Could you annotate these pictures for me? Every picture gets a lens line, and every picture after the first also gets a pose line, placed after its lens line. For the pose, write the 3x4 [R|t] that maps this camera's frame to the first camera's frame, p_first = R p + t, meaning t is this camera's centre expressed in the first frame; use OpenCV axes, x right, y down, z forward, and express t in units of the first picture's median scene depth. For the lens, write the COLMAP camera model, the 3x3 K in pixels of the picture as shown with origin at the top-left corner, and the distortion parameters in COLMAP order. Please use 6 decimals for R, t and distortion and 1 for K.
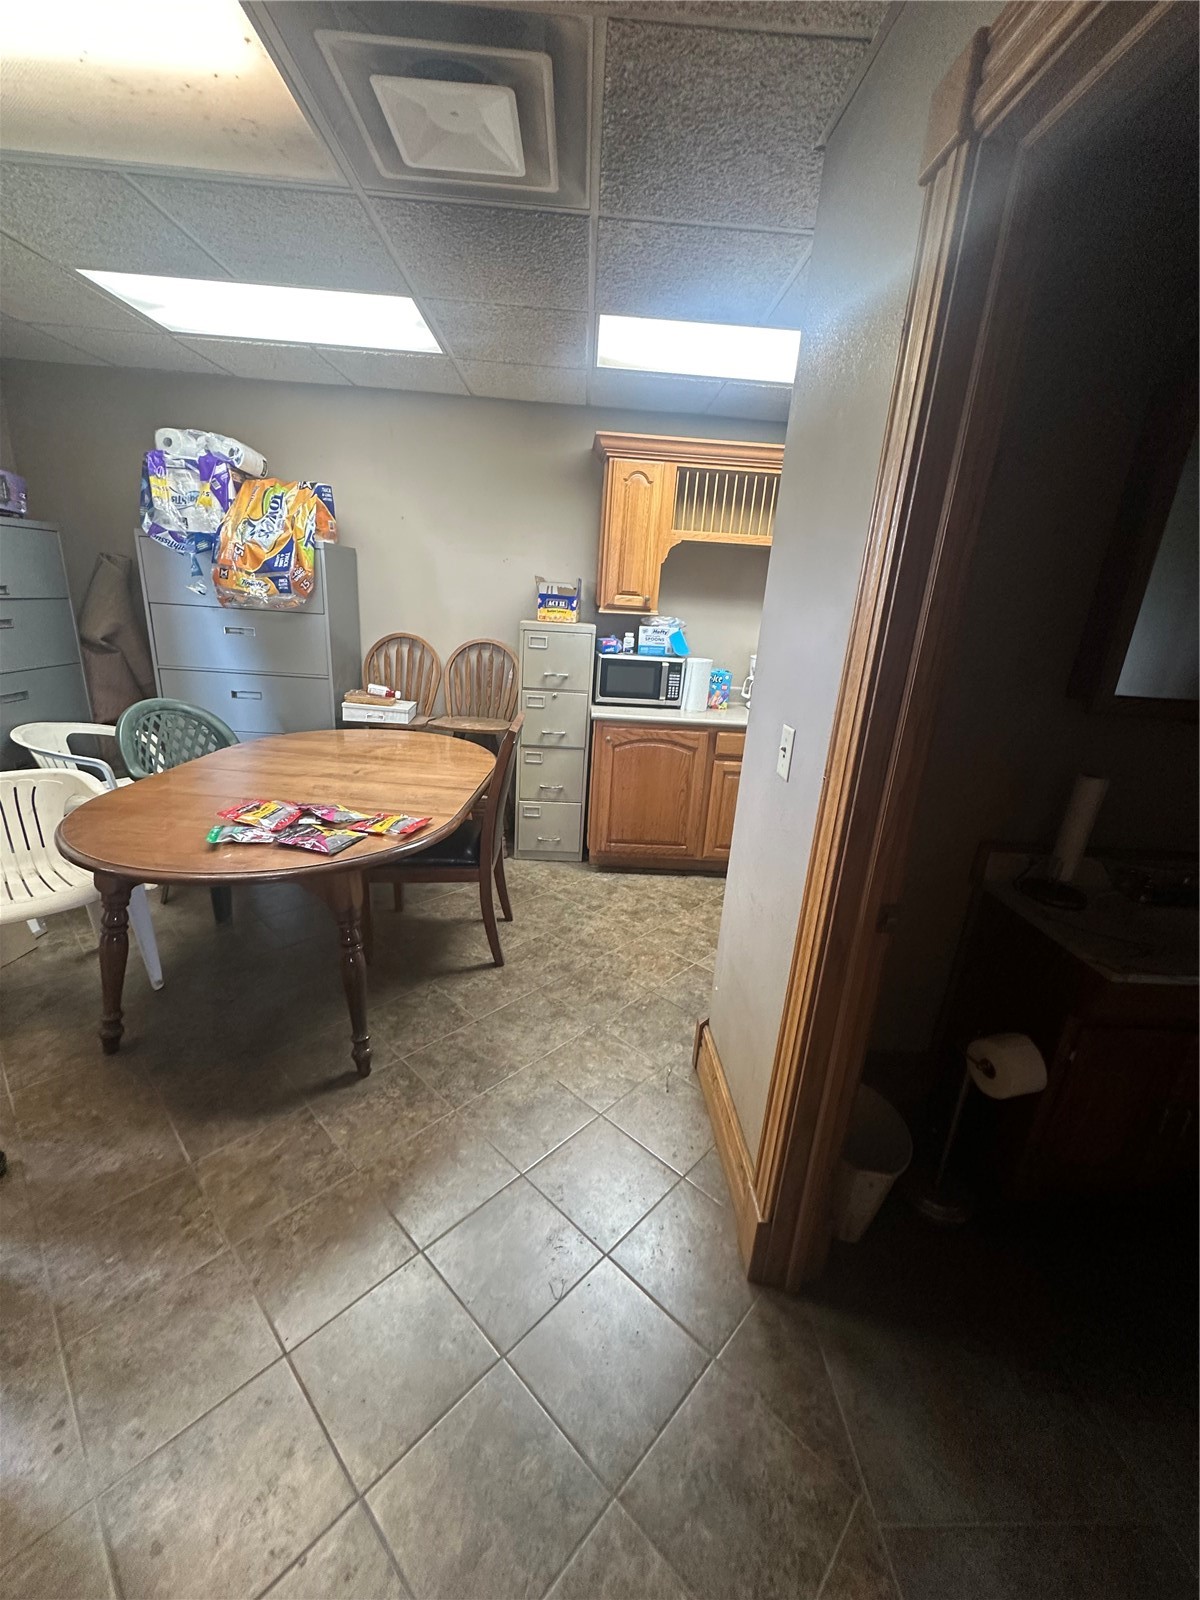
lens RADIAL K [[638.3, 0, 601.0], [0, 638.3, 802.2], [0, 0, 1]] dist [-0.002612, 0.000130]
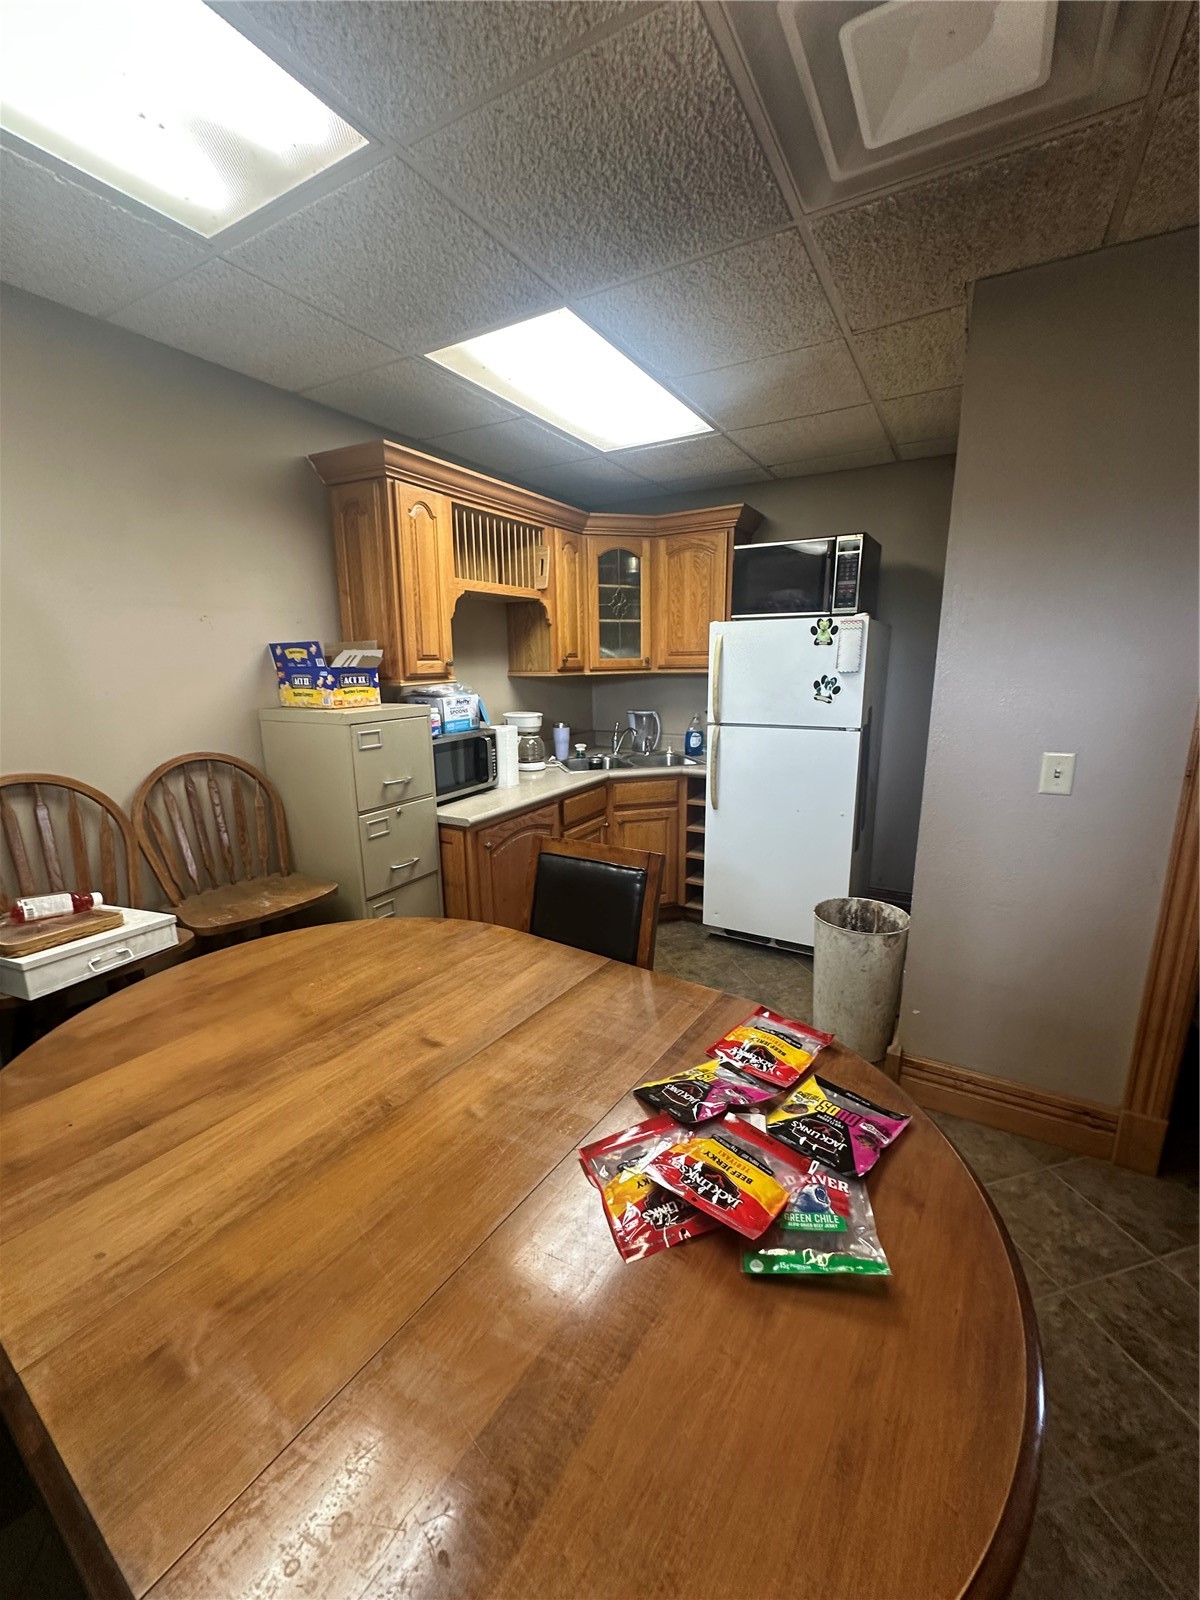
lens RADIAL K [[638.3, 0, 601.0], [0, 638.3, 802.2], [0, 0, 1]] dist [-0.002612, 0.000130]
pose [[0.530884, -0.254555, 0.808309, -0.394987], [0.301629, 0.948116, 0.100478, -0.139807], [-0.791948, 0.190467, 0.580121, 0.336037]]
